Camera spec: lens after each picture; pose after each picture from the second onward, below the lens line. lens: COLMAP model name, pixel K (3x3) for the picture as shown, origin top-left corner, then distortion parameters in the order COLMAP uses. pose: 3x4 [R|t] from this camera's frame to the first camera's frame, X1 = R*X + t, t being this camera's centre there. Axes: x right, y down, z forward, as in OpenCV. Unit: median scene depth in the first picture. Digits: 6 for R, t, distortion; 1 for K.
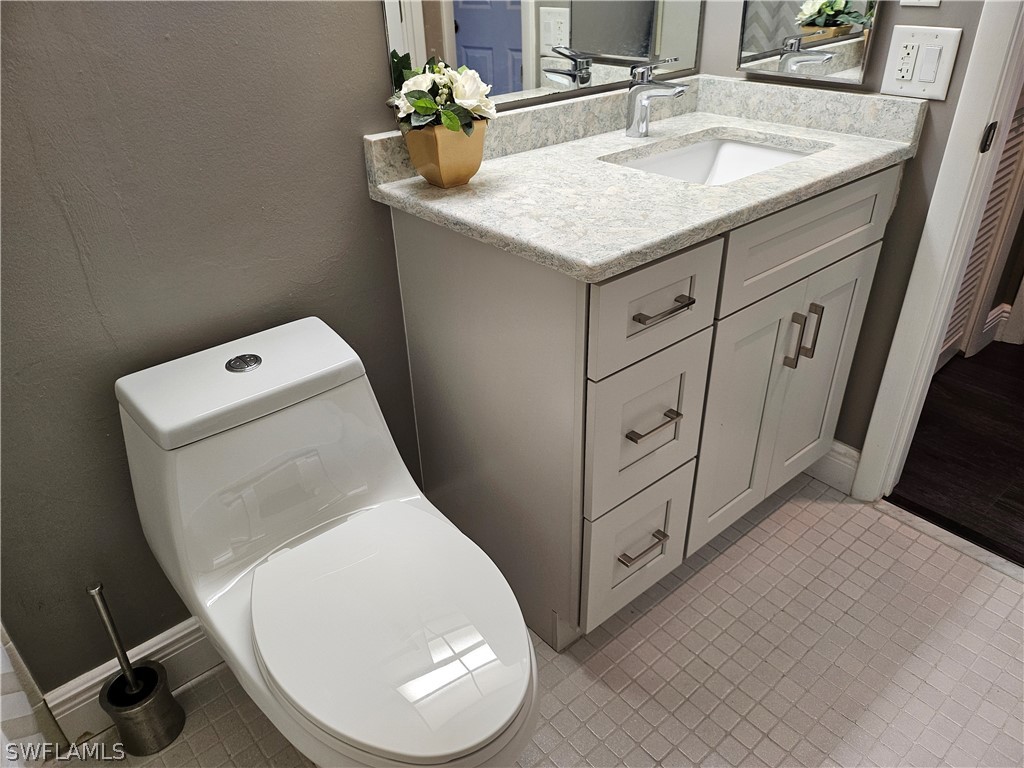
lens RADIAL K [[720.7, 0, 513.1], [0, 720.7, 382.1], [0, 0, 1]] dist [0.060916, -0.057753]
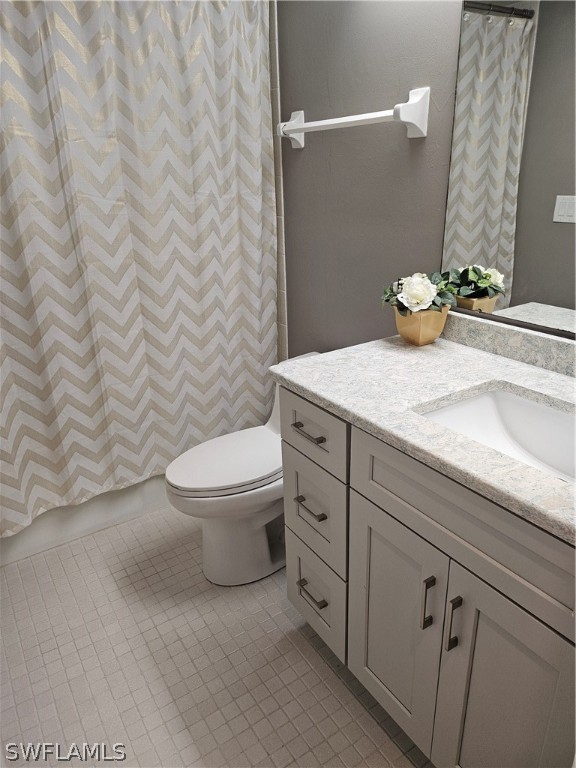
lens RADIAL K [[540.5, 0, 292.3], [0, 540.5, 384.7], [0, 0, 1]] dist [0.060916, -0.057753]
pose [[-0.122077, 0.396278, -0.909979, 1.144594], [-0.478351, 0.779836, 0.403776, -0.590334], [0.869642, 0.484581, 0.094360, 0.738152]]
